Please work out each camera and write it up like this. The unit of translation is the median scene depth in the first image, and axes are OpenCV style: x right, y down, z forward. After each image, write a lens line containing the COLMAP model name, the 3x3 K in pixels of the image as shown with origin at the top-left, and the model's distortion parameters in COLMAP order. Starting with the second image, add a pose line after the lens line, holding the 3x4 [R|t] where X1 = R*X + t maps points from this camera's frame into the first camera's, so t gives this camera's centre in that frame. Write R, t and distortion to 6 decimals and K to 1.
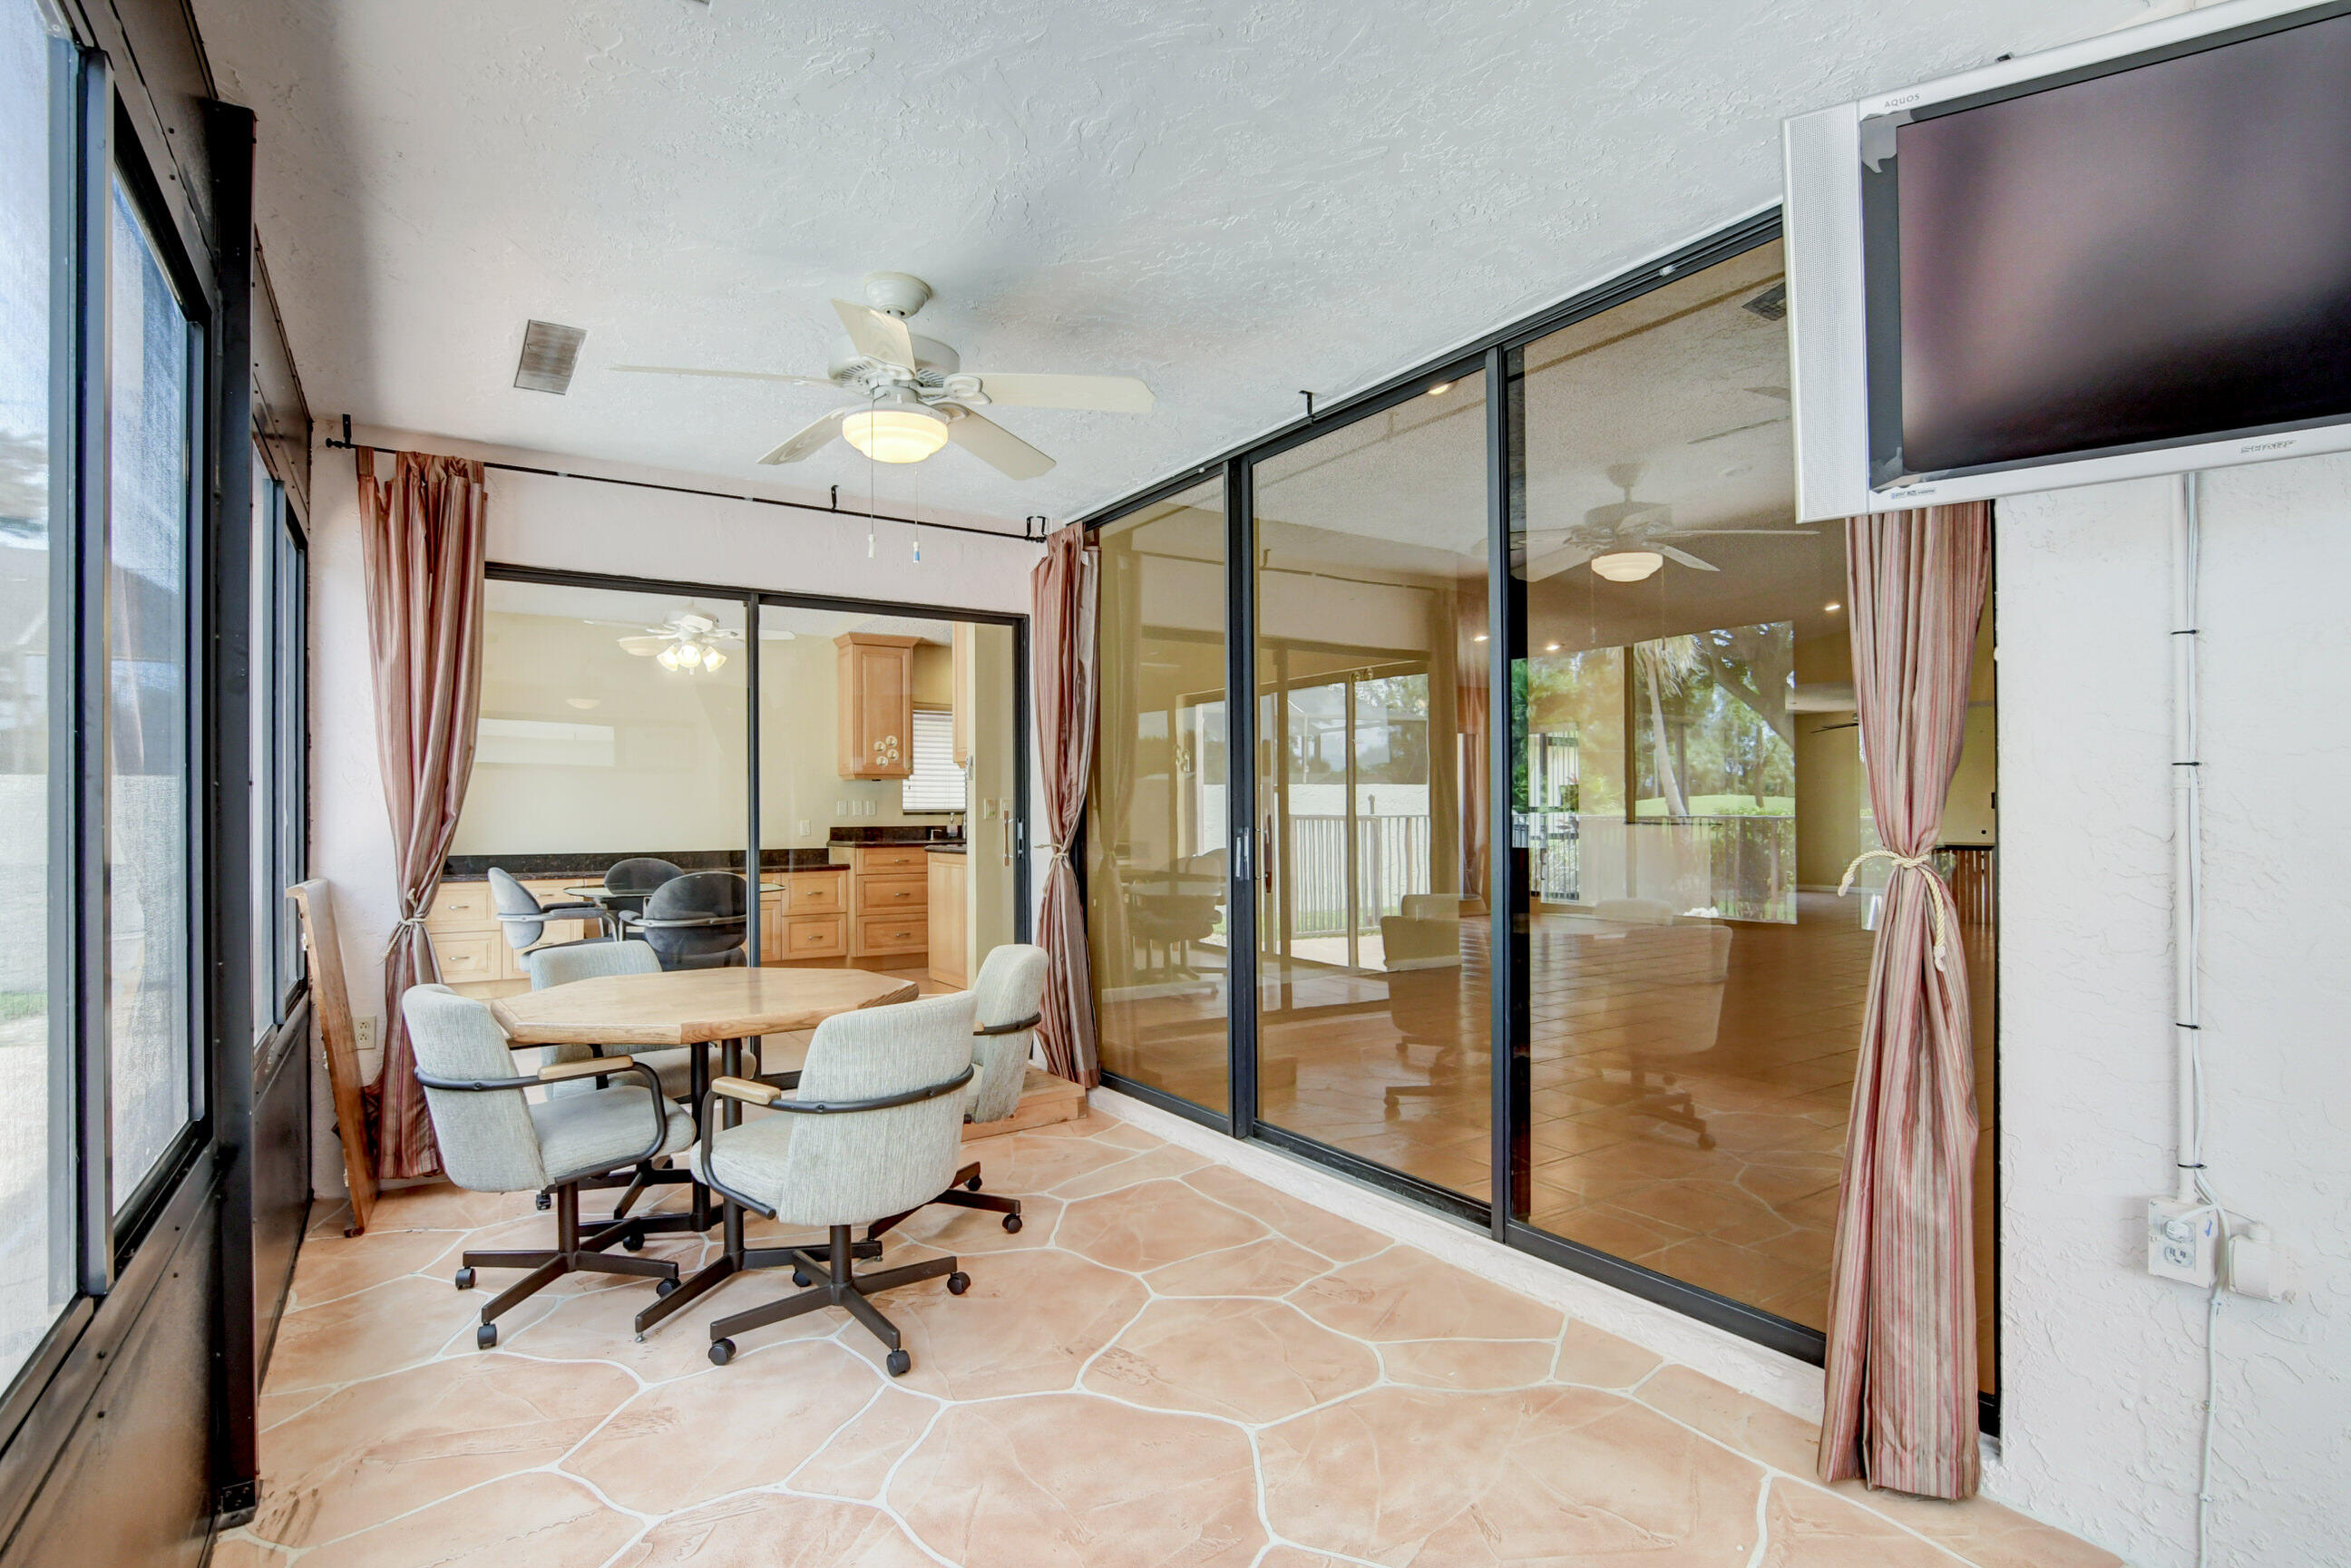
lens RADIAL K [[1149.5, 0, 1172.2], [0, 1149.5, 802.9], [0, 0, 1]] dist [-0.031072, 0.009839]
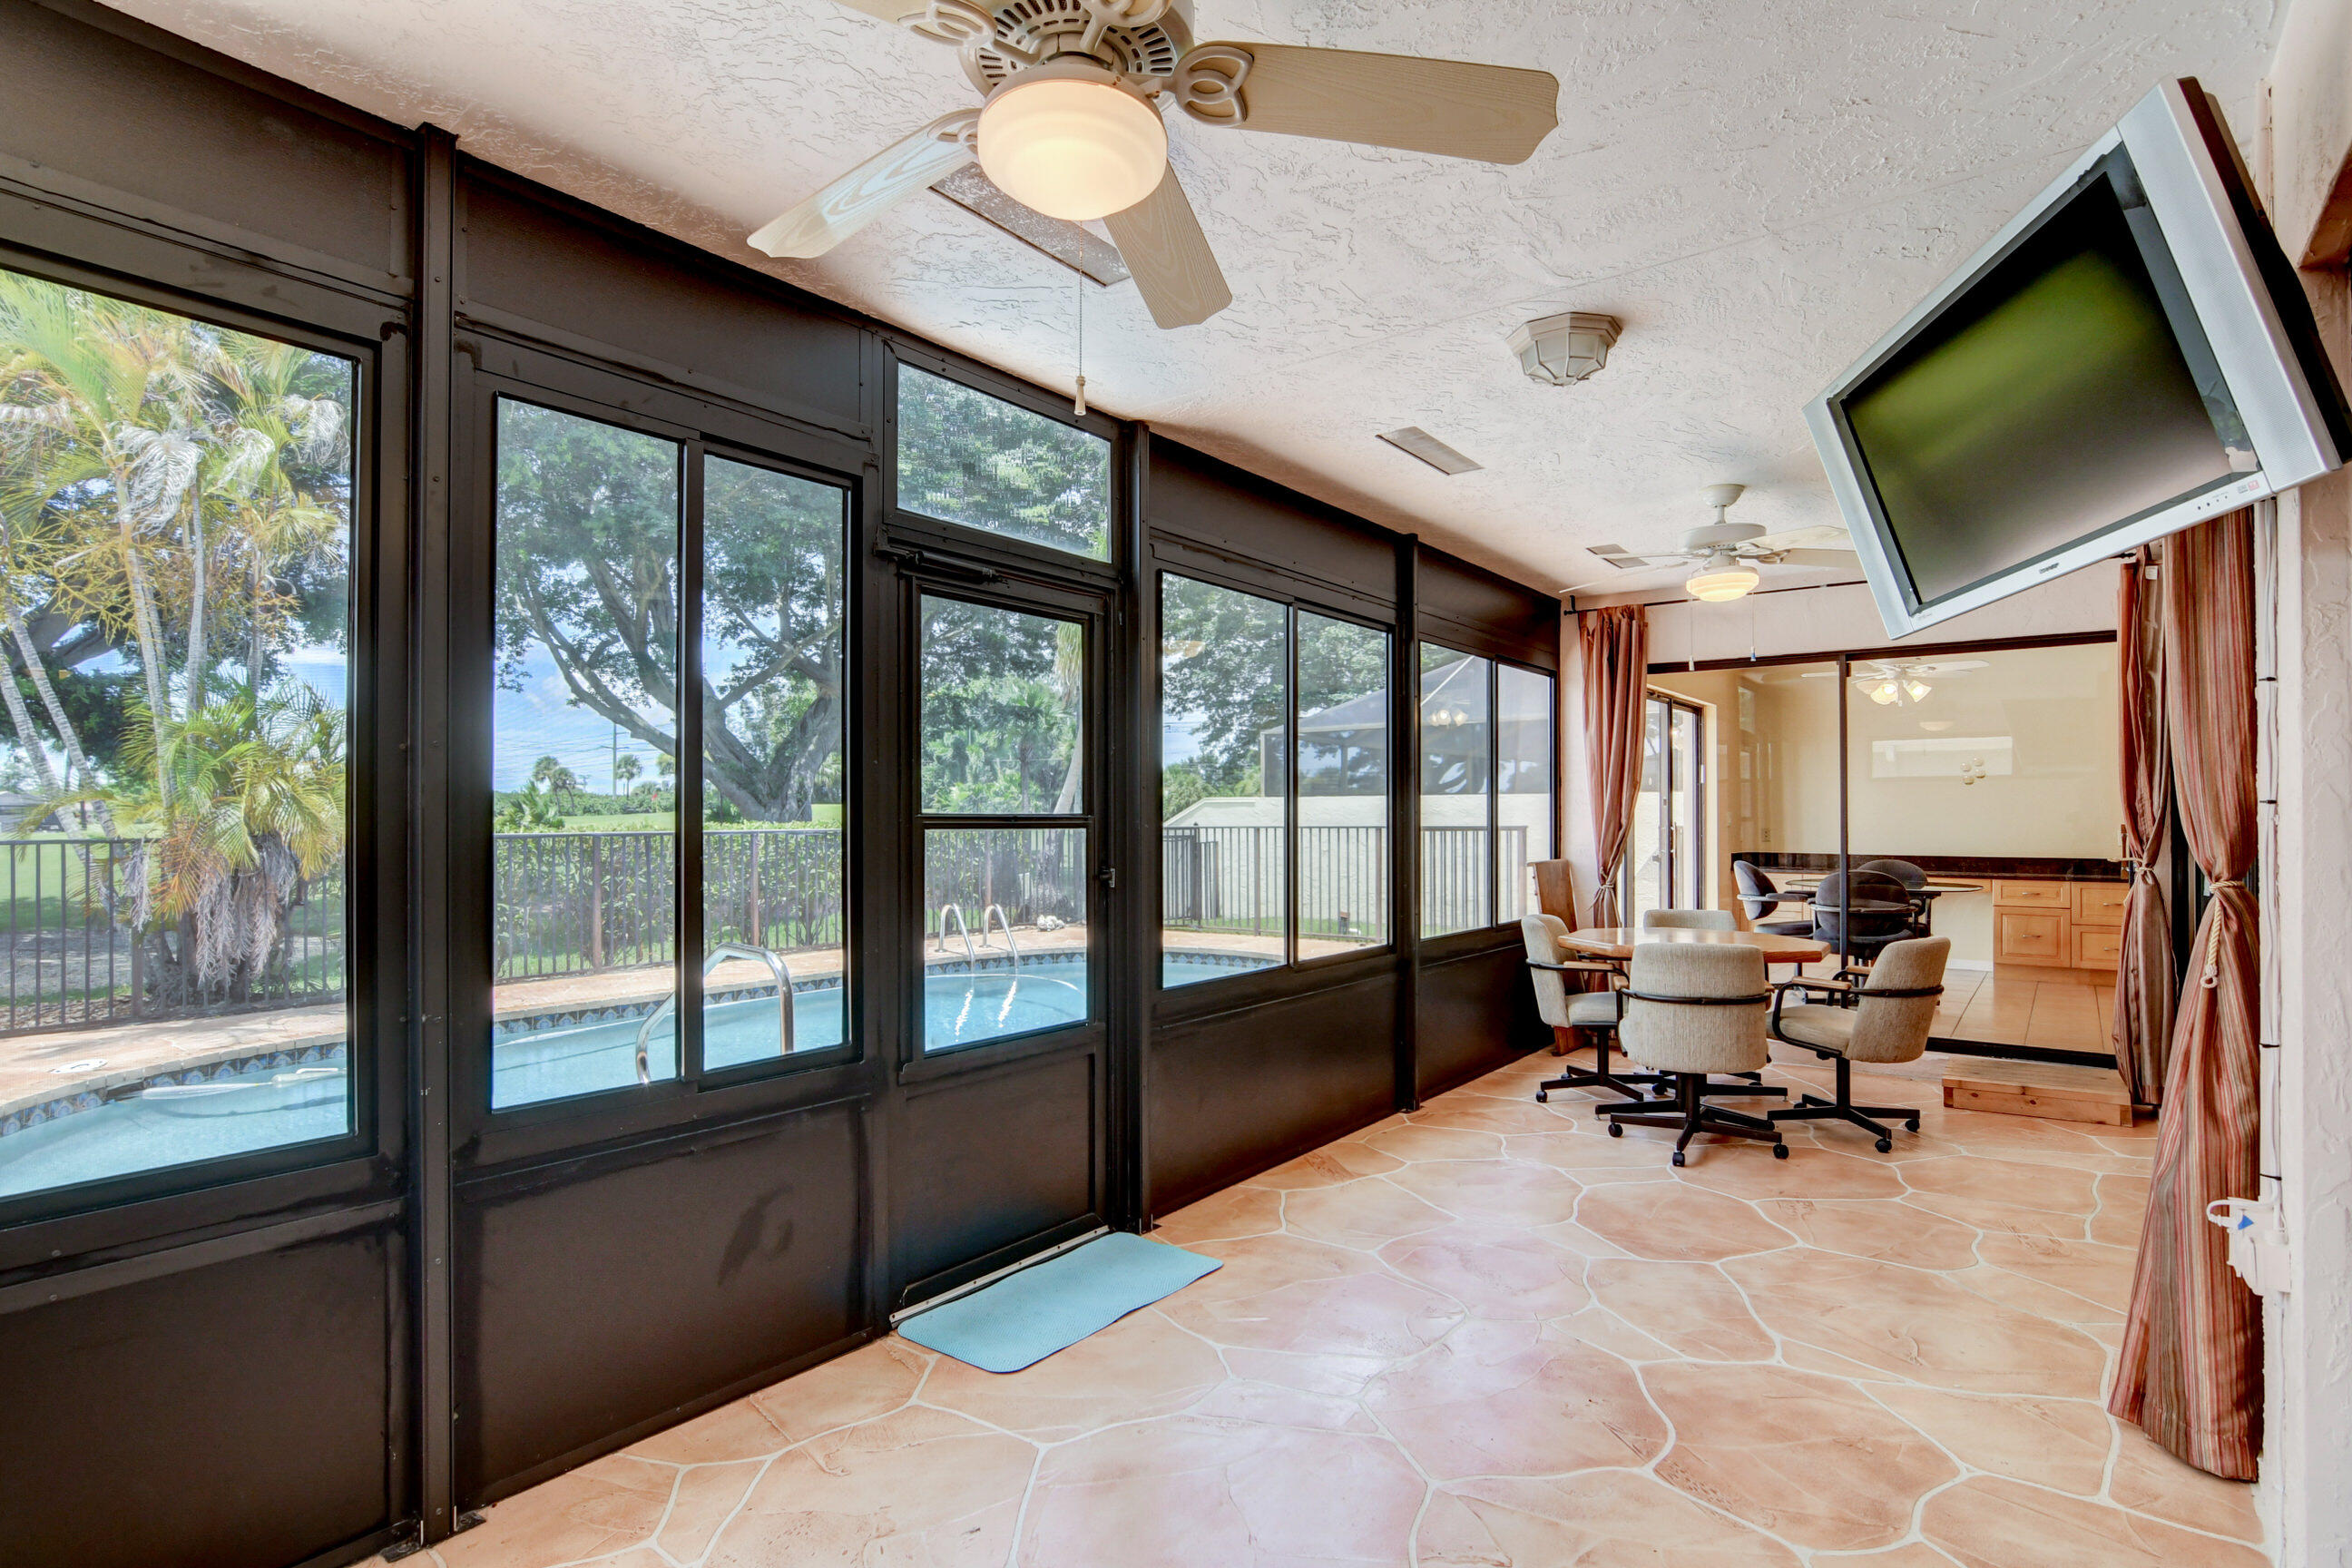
lens RADIAL K [[1150.1, 0, 1172.7], [0, 1150.1, 802.9], [0, 0, 1]] dist [-0.031072, 0.009839]
pose [[0.321574, -0.006091, -0.946865, 0.978311], [0.003927, 0.999979, -0.005099, -0.019791], [0.946876, -0.002079, 0.321591, -0.206342]]
